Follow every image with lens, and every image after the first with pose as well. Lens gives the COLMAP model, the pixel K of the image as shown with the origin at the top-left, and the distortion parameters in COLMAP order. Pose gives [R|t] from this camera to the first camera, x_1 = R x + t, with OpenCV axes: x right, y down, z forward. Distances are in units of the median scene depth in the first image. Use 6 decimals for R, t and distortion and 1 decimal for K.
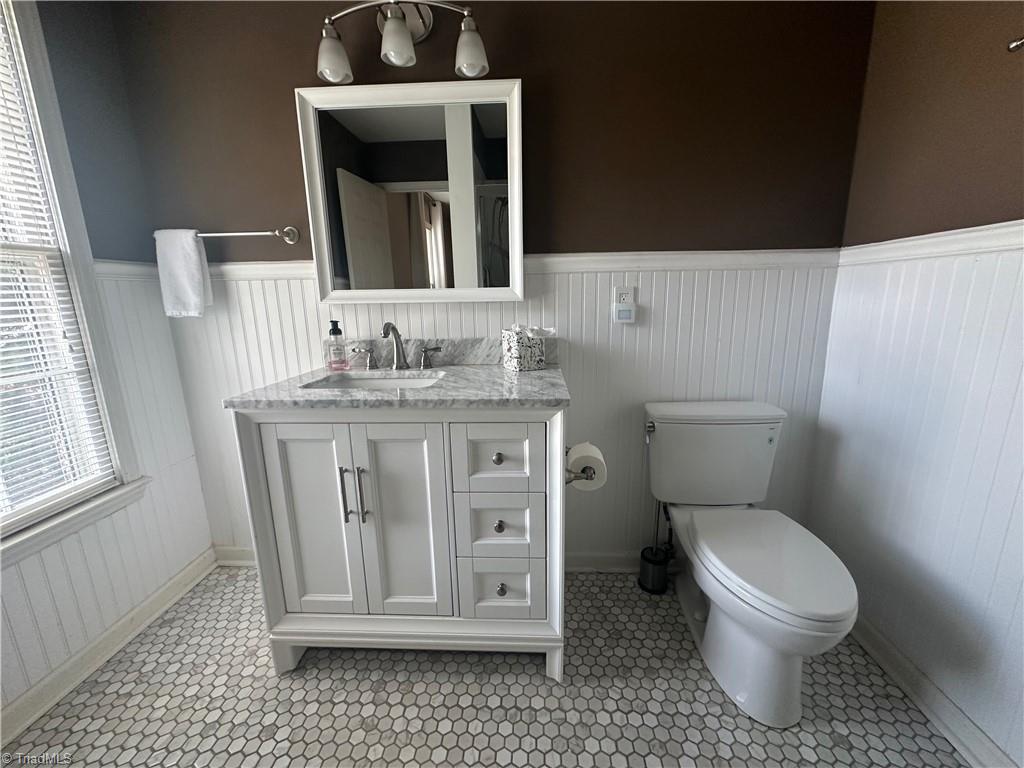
lens RADIAL K [[410.2, 0, 513.6], [0, 410.2, 383.4], [0, 0, 1]] dist [-0.002575, 0.000055]
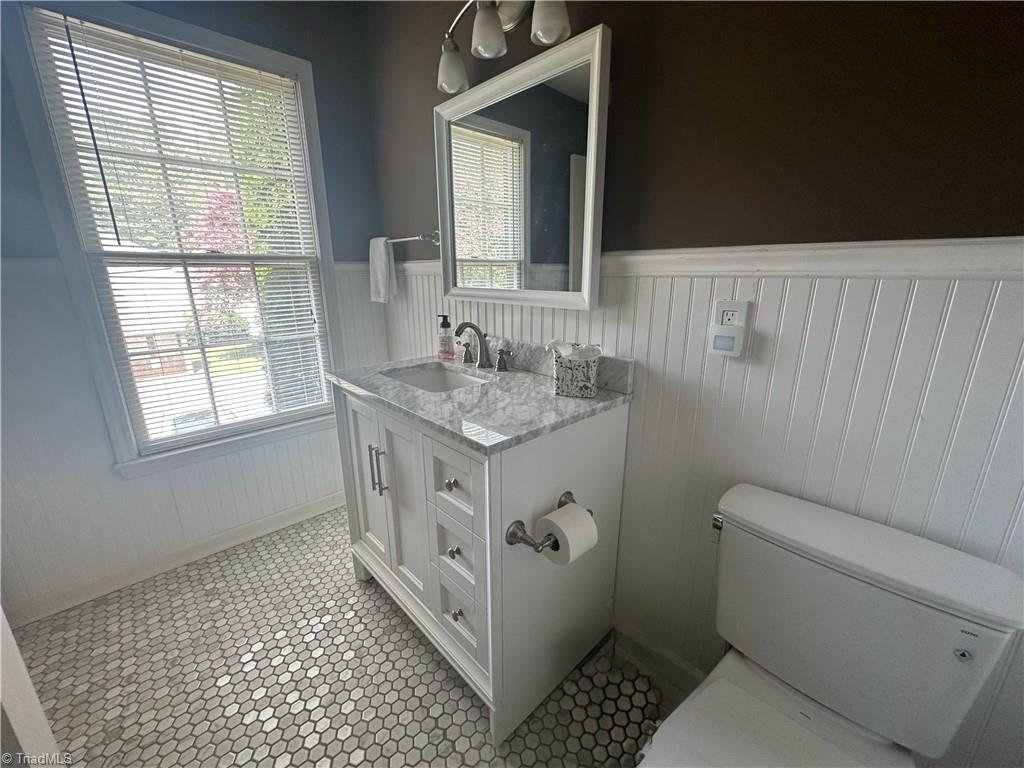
lens RADIAL K [[410.2, 0, 513.6], [0, 410.2, 383.4], [0, 0, 1]] dist [-0.002575, 0.000055]
pose [[0.726047, 0.195803, -0.659179, 0.556853], [-0.153156, 0.980570, 0.122576, -0.157883], [0.670372, 0.011961, 0.741929, 0.341094]]
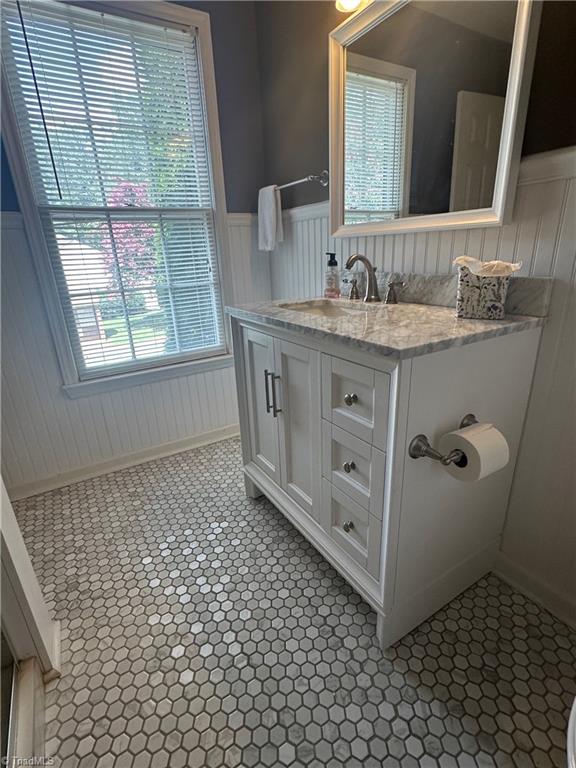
lens RADIAL K [[377.1, 0, 286.1], [0, 377.1, 385.1], [0, 0, 1]] dist [-0.004400, 0.000254]
pose [[0.563372, 0.271991, -0.780149, 0.483712], [-0.140308, 0.962039, 0.234084, -0.030054], [0.814202, -0.022416, 0.580148, 0.315981]]
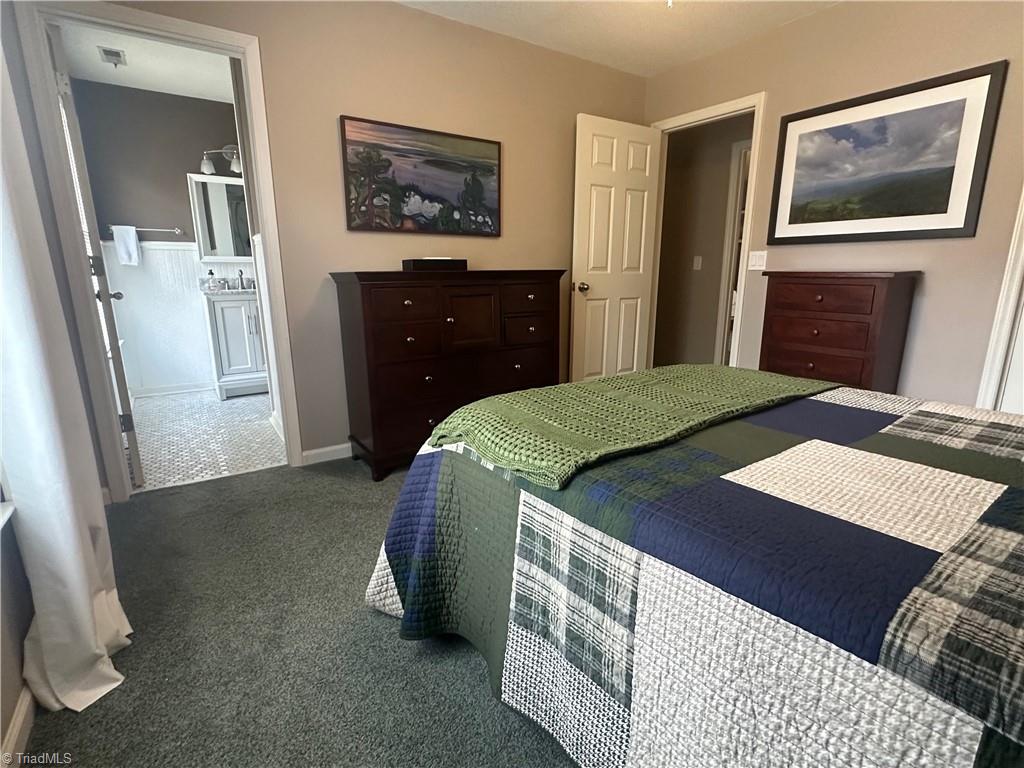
lens RADIAL K [[502.8, 0, 512.0], [0, 502.8, 384.0], [0, 0, 1]] dist [-0.004400, 0.000254]
pose [[0.795562, -0.115109, 0.594837, -0.992348], [0.109062, 0.992957, 0.046286, 0.656875], [-0.595975, 0.028051, 0.802513, -2.742741]]
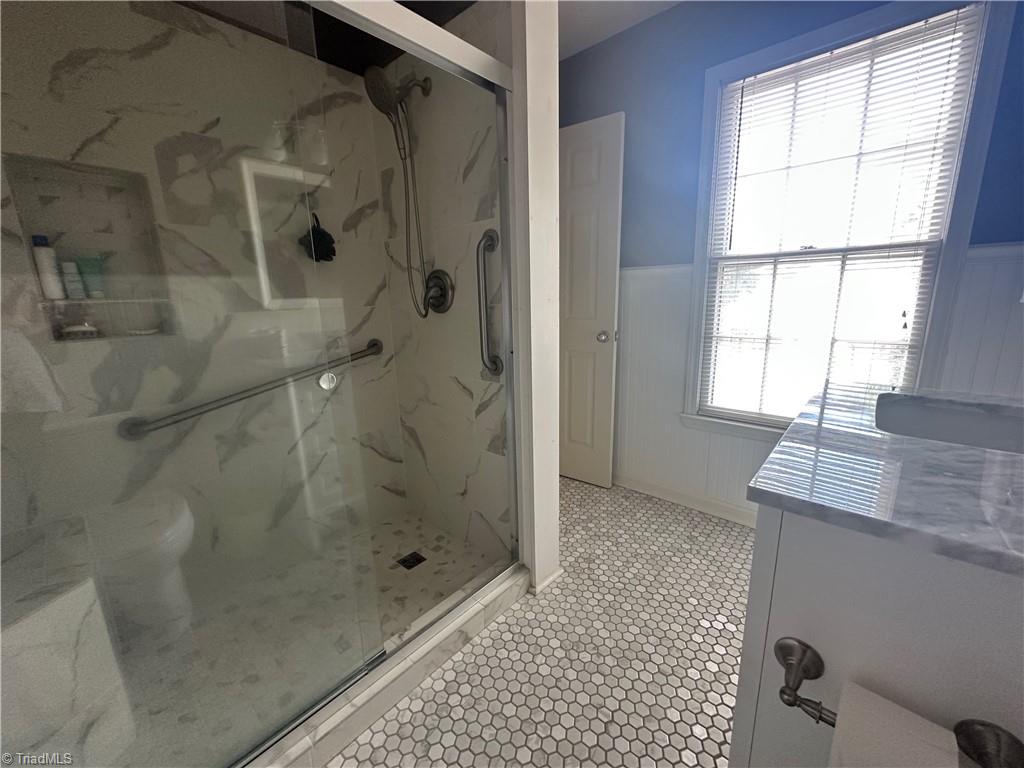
lens RADIAL K [[410.2, 0, 513.6], [0, 410.2, 383.4], [0, 0, 1]] dist [-0.002575, 0.000055]
pose [[-0.625360, 0.203930, -0.753218, 0.603178], [-0.125076, 0.926573, 0.354710, -0.209310], [0.770247, 0.316031, -0.553935, 0.819049]]
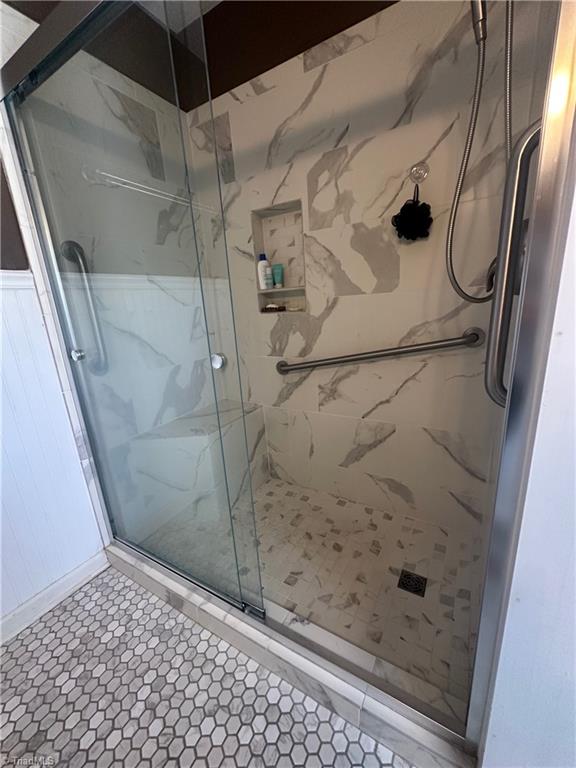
lens RADIAL K [[307.6, 0, 288.0], [0, 307.6, 384.0], [0, 0, 1]] dist [-0.002575, 0.000055]
pose [[-0.880887, -0.047366, 0.470951, -0.207954], [0.177154, 0.889671, 0.420834, -0.096883], [-0.438924, 0.454138, -0.775309, 0.572087]]
